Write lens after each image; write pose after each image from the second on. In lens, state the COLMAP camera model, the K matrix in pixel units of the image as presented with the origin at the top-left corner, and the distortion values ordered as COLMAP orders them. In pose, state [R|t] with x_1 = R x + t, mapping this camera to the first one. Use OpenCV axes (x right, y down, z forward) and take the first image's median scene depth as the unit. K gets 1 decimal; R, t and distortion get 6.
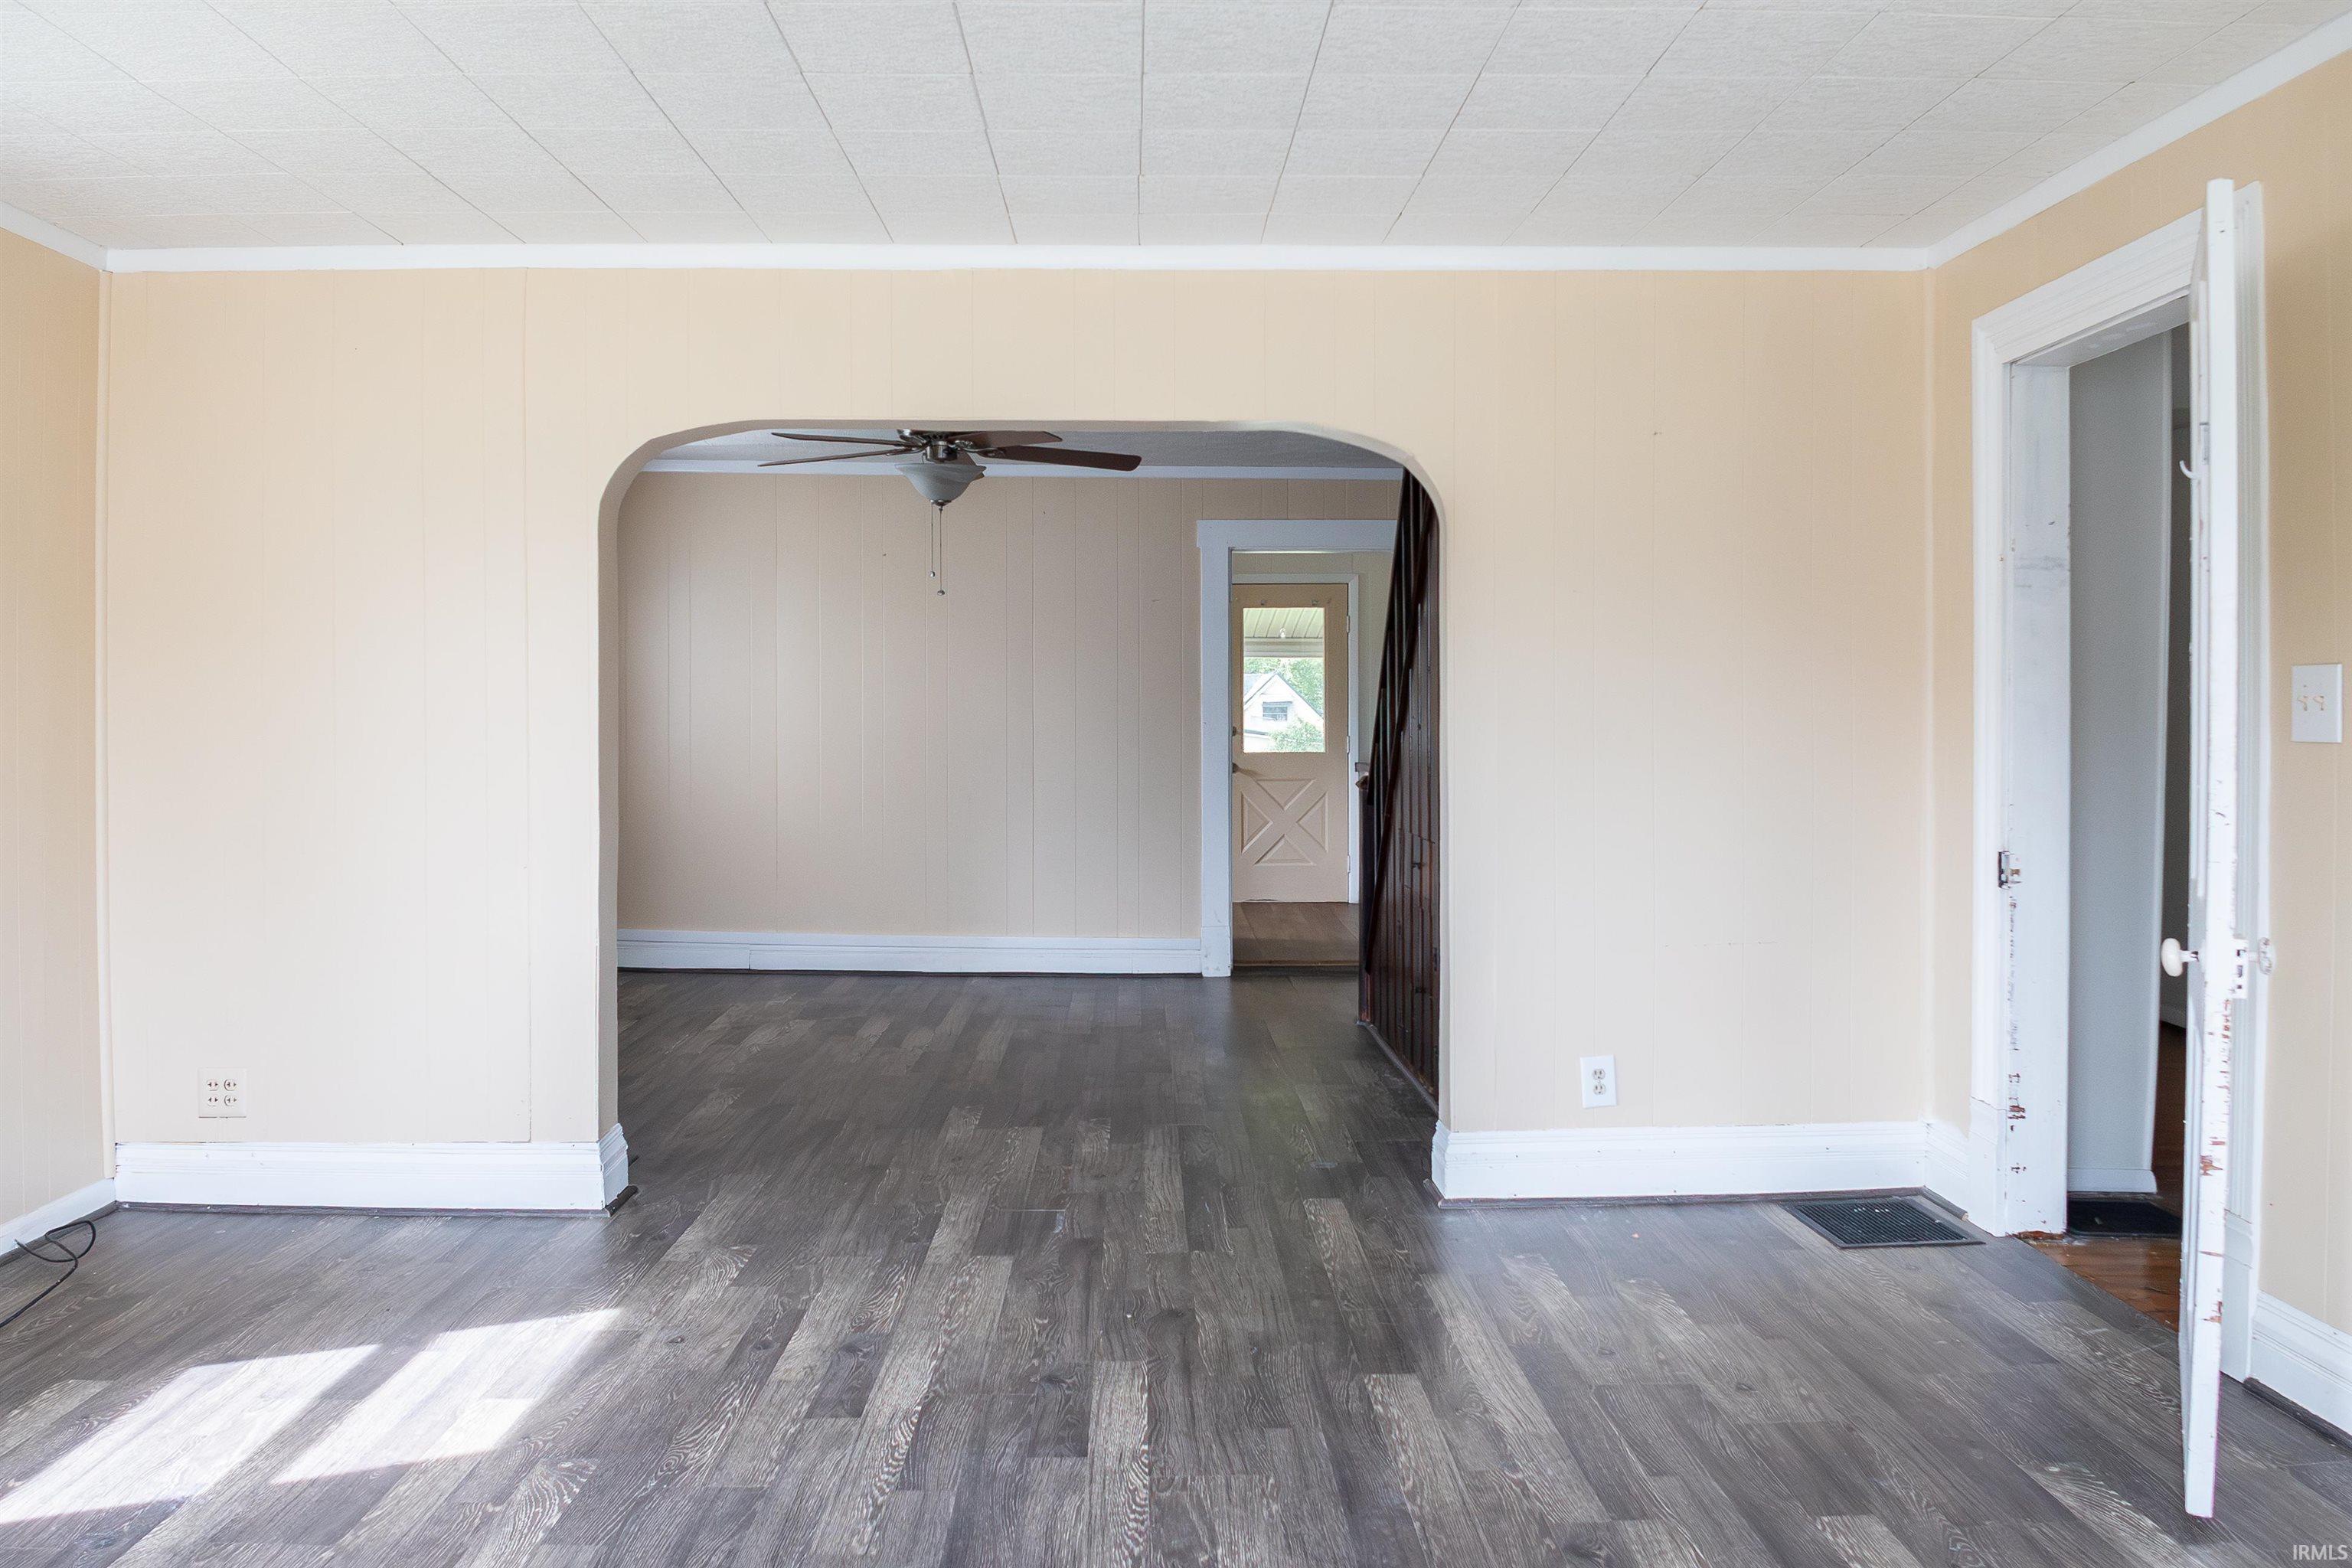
lens RADIAL K [[1726.8, 0, 1176.0], [0, 1726.8, 784.0], [0, 0, 1]] dist [0.157241, -0.305824]
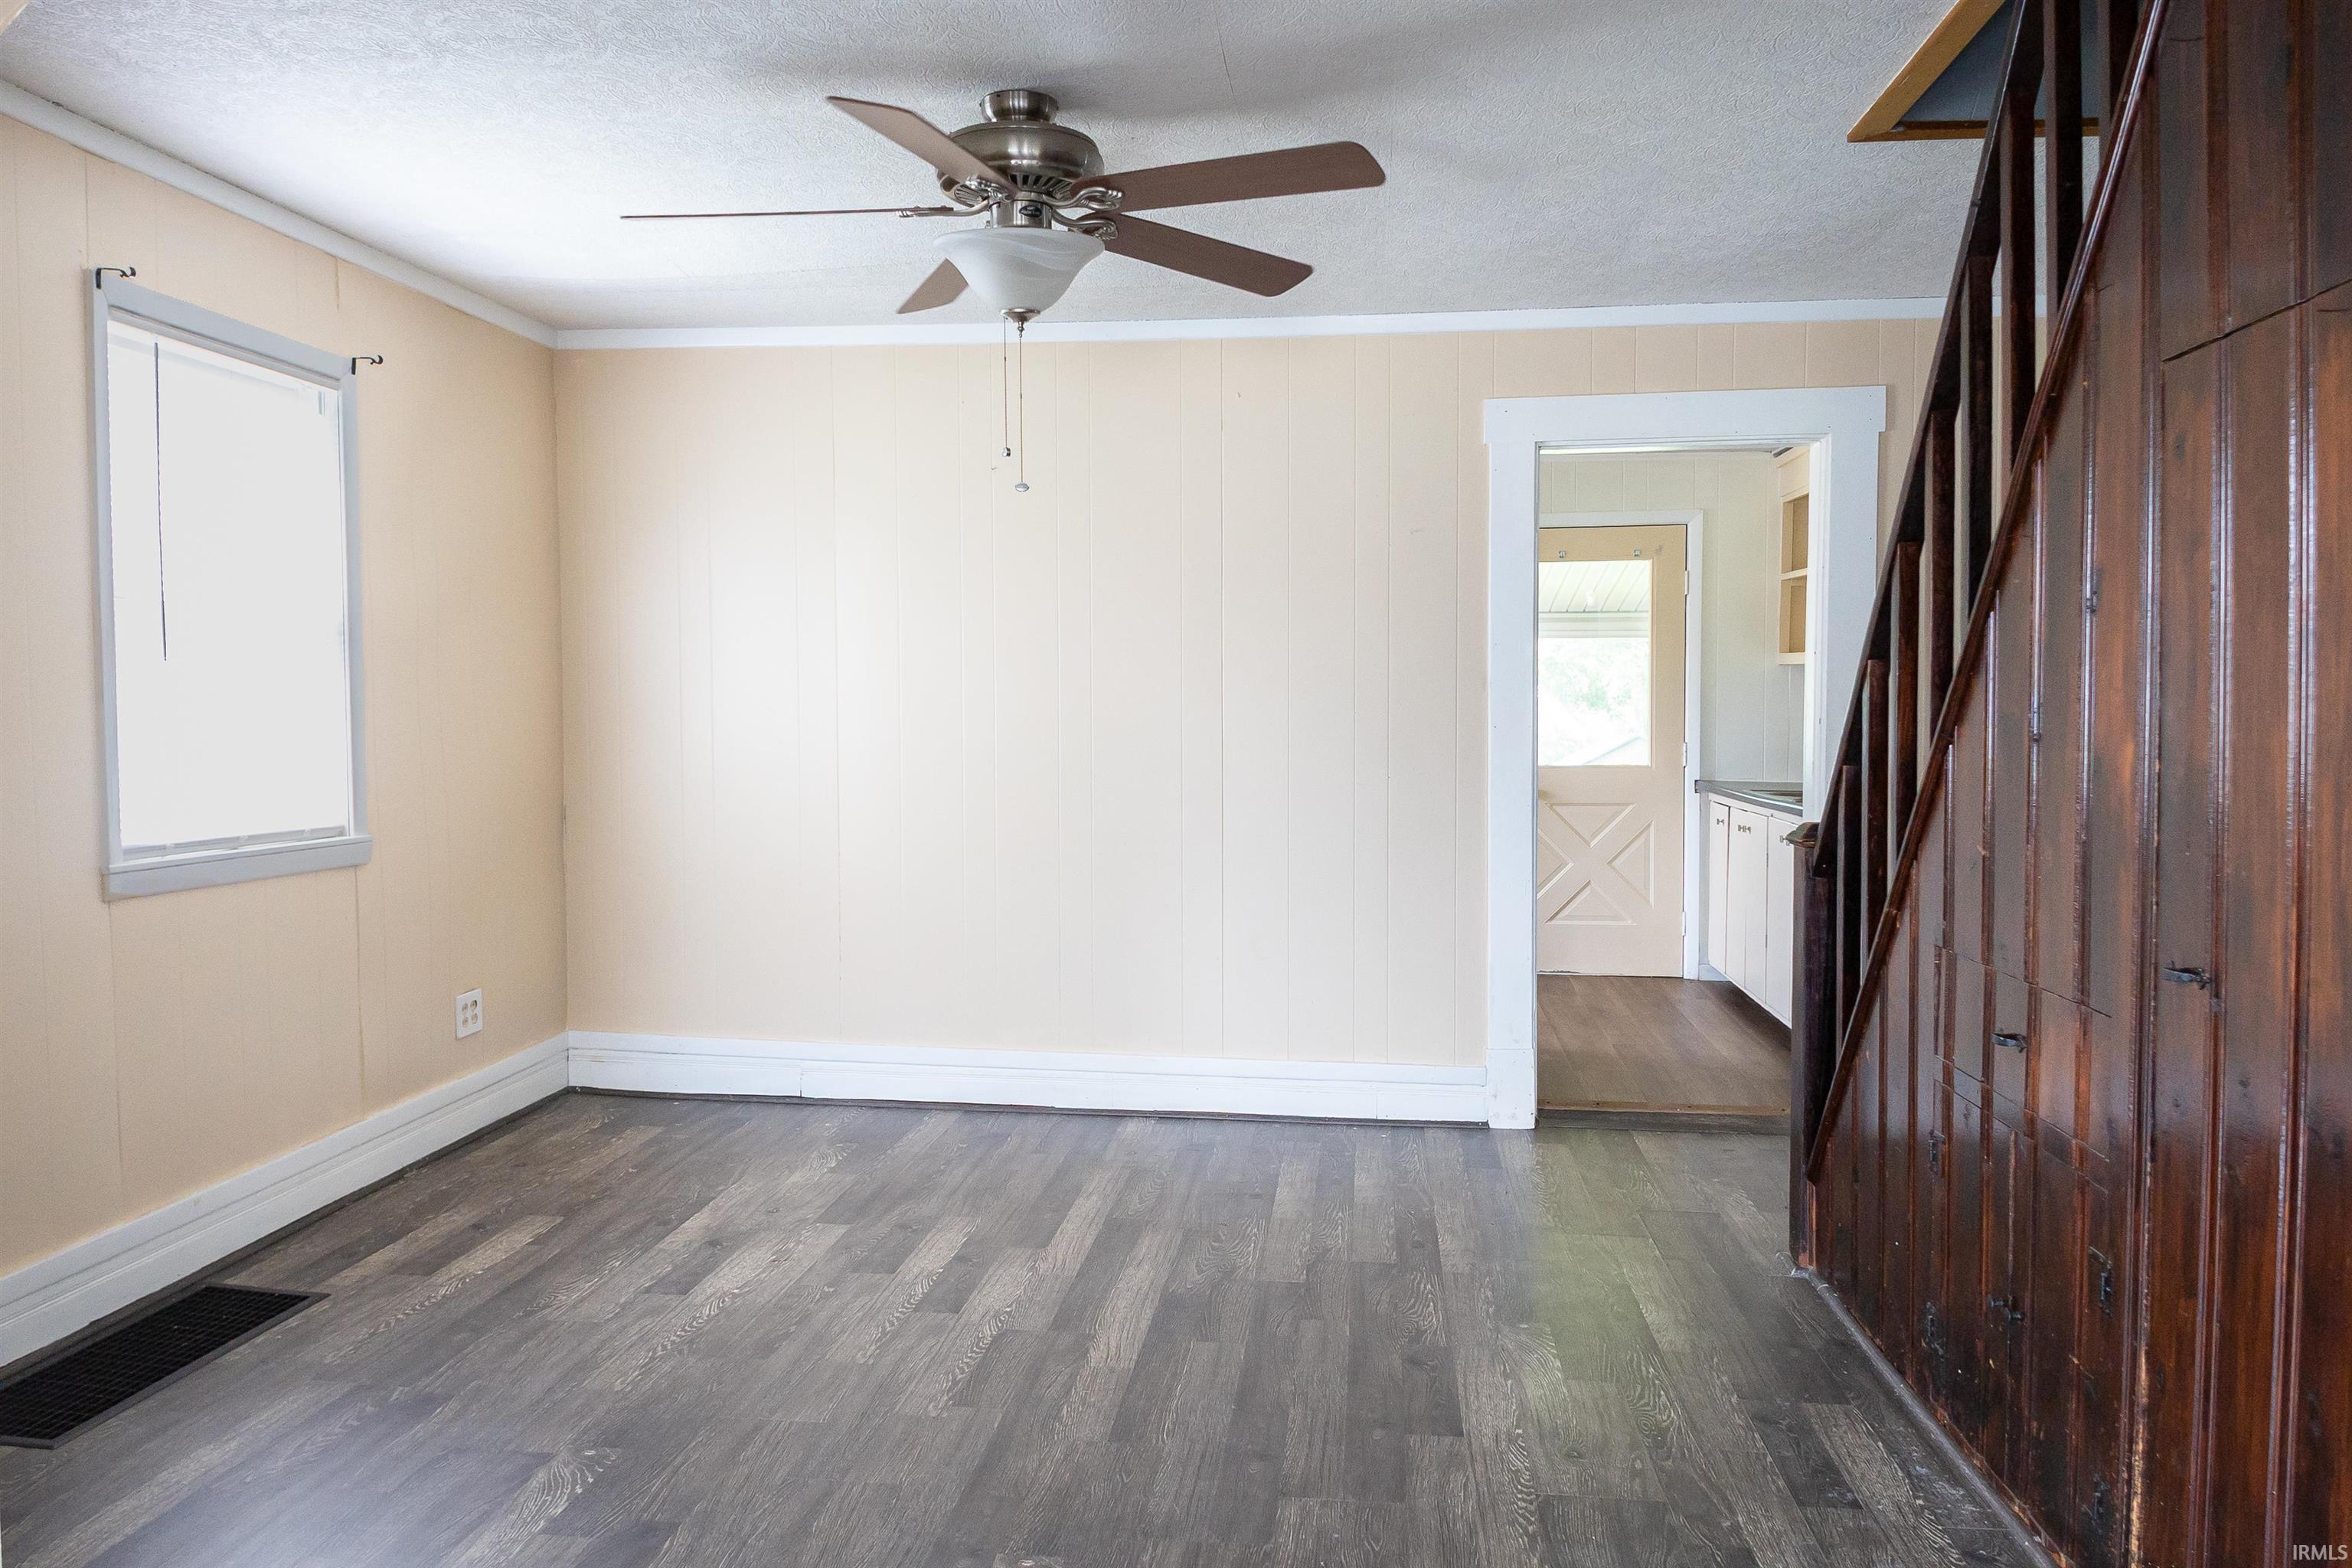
lens RADIAL K [[1726.8, 0, 1176.0], [0, 1726.8, 784.0], [0, 0, 1]] dist [0.157241, -0.305824]
pose [[0.990444, 0.004556, -0.137838, -0.011187], [-0.004229, 0.999988, 0.002665, -0.015606], [0.137849, -0.002056, 0.990451, 0.360433]]
